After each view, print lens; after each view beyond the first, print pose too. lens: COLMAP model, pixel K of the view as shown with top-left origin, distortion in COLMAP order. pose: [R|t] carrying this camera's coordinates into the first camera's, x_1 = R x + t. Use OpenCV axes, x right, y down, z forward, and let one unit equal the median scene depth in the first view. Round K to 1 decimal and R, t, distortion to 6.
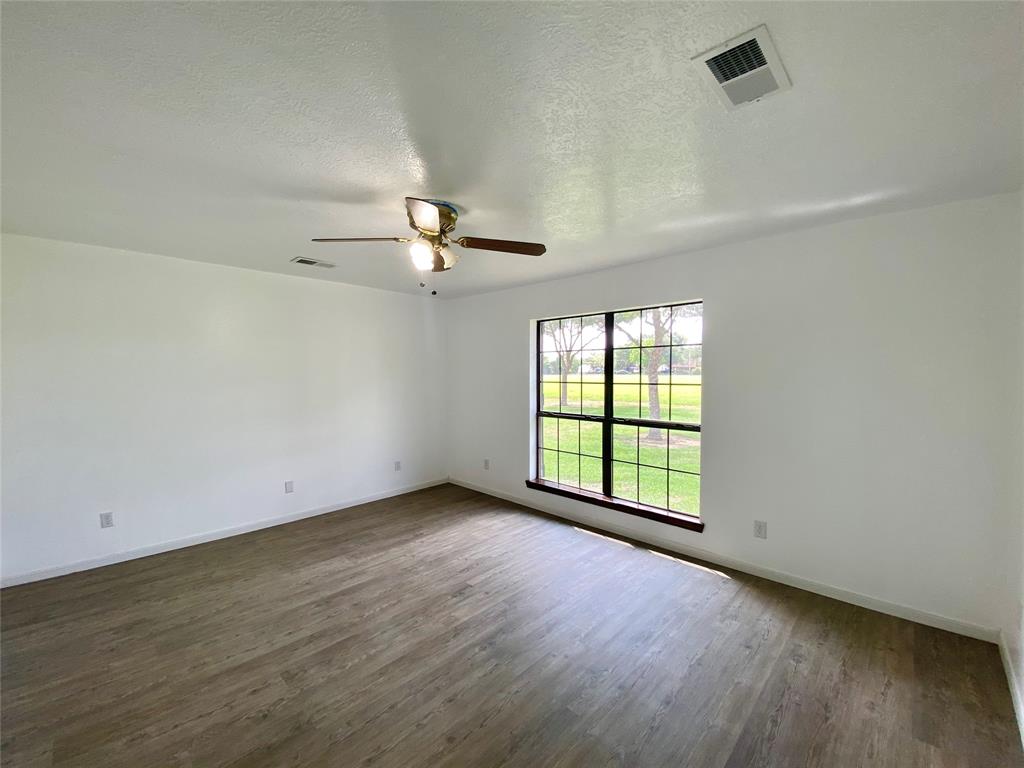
lens RADIAL K [[416.8, 0, 509.9], [0, 416.8, 380.9], [0, 0, 1]] dist [0.034310, -0.026138]
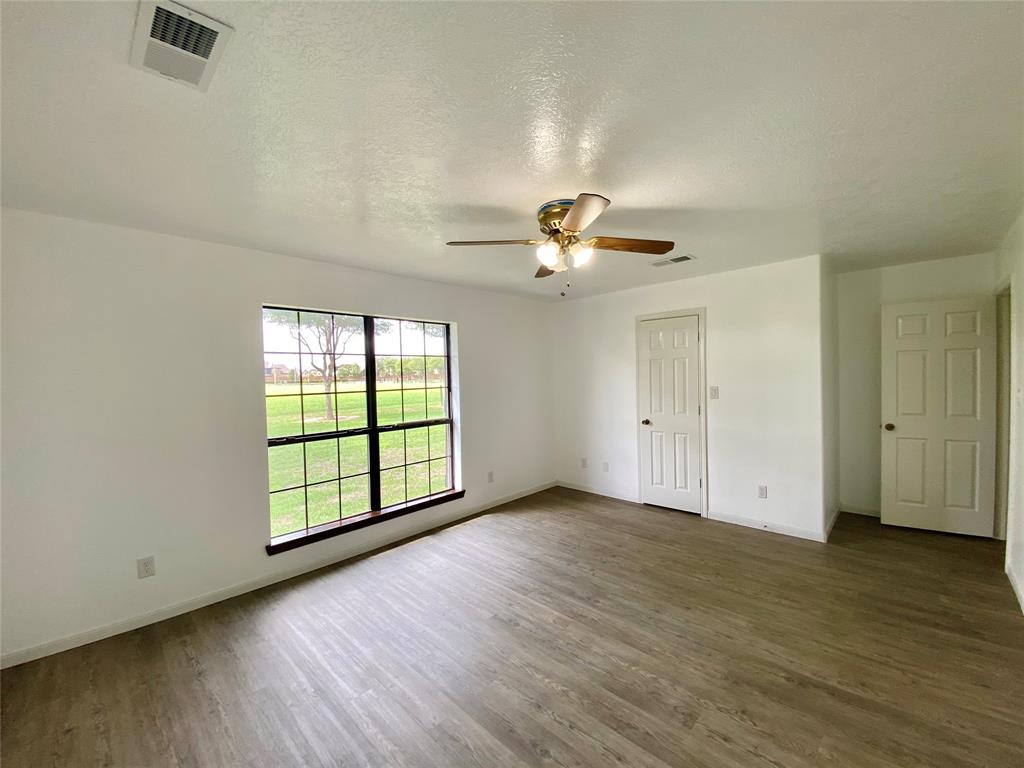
lens RADIAL K [[422.3, 0, 508.0], [0, 422.3, 386.1], [0, 0, 1]] dist [0.038377, -0.028102]
pose [[-0.003475, -0.026167, 0.999652, -0.800331], [0.049704, 0.998417, 0.026308, -0.016894], [-0.998758, 0.049778, -0.002169, 0.772546]]
